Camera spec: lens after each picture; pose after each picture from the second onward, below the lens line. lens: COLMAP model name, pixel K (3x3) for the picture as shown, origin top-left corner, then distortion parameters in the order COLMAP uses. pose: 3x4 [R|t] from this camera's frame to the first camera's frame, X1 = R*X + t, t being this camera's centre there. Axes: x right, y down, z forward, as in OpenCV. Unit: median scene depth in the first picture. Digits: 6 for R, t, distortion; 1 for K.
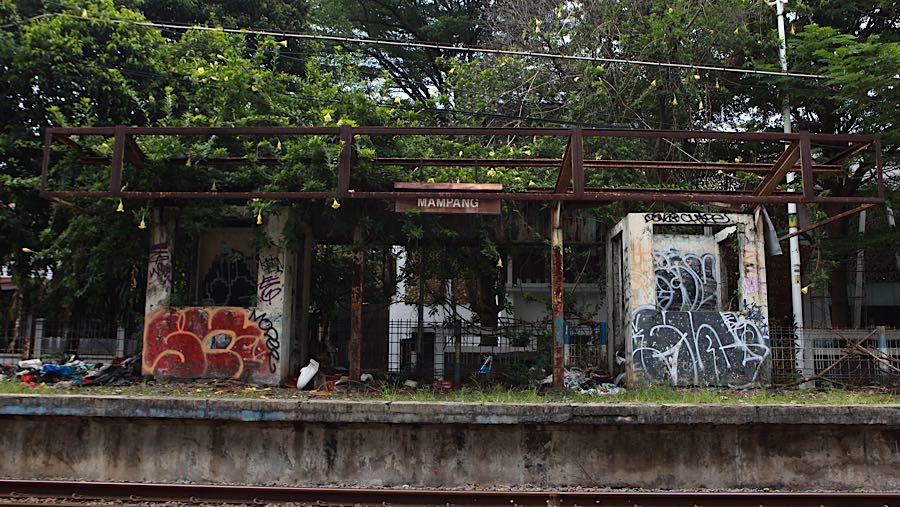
lens RADIAL K [[833.1, 0, 450.4], [0, 833.1, 246.6], [0, 0, 1]] dist [-0.051703, 0.000000]
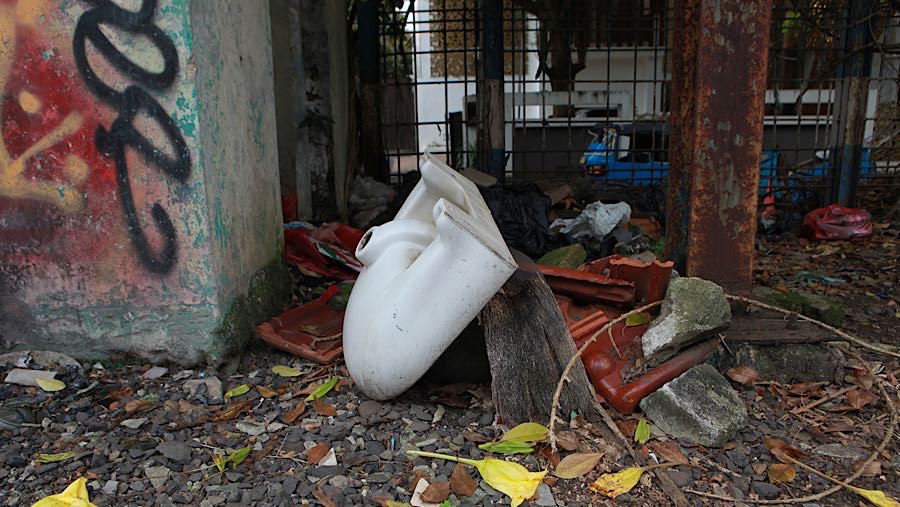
lens RADIAL K [[682.6, 0, 447.9], [0, 682.6, 256.0], [0, 0, 1]] dist [-0.014039, -0.001484]
pose [[0.998989, -0.044953, 0.000759, -0.159687], [0.042540, 0.950556, 0.307627, 0.112245], [-0.014550, -0.307284, 0.951507, 0.858120]]
